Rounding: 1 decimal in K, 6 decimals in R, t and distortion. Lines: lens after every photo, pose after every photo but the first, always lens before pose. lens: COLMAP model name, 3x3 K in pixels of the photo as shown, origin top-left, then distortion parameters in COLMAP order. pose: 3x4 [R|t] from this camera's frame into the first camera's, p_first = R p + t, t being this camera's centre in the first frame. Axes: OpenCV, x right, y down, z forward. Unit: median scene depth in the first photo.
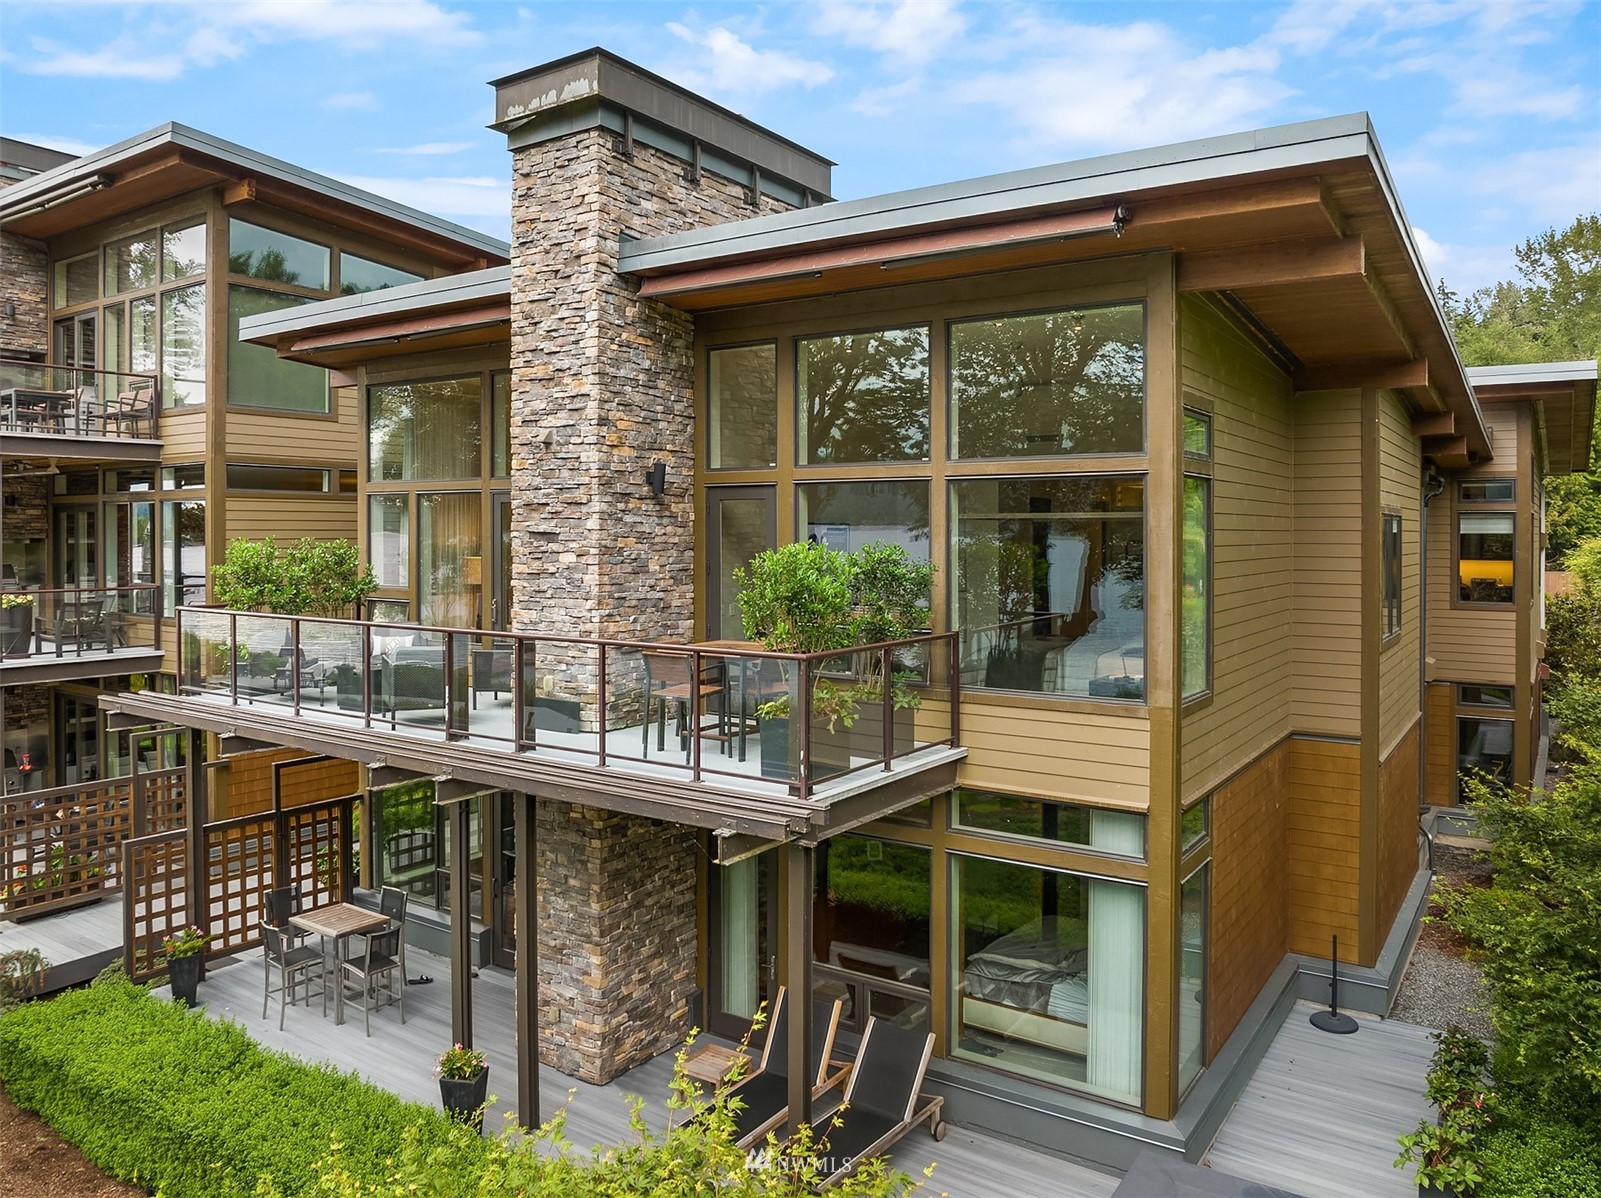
lens RADIAL K [[1142.5, 0, 795.5], [0, 1142.5, 549.1], [0, 0, 1]] dist [-0.034333, -0.005505]
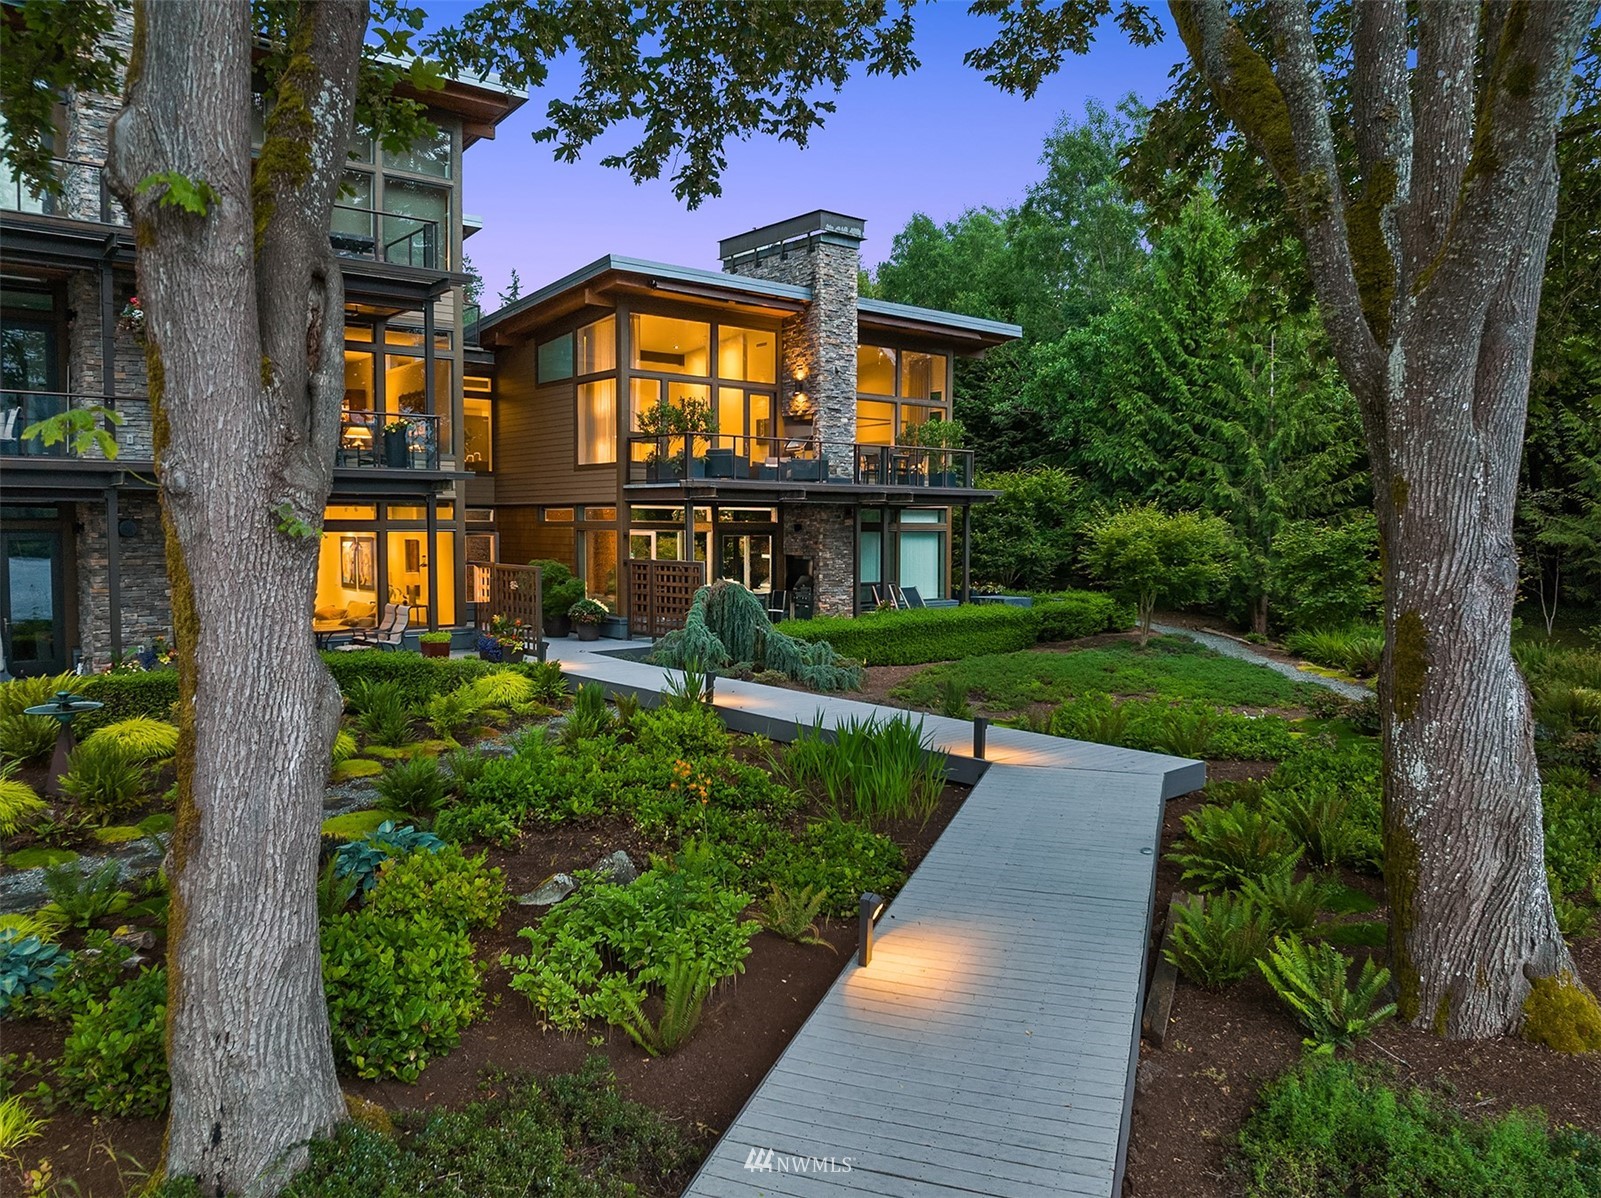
lens RADIAL K [[1163.7, 0, 832.0], [0, 1163.7, 672.8], [0, 0, 1]] dist [-0.023997, -0.001908]
pose [[0.266095, -0.116883, 0.956834, -2.707969], [0.015250, 0.993008, 0.117061, 0.259441], [-0.963826, -0.016557, 0.266017, 0.336731]]
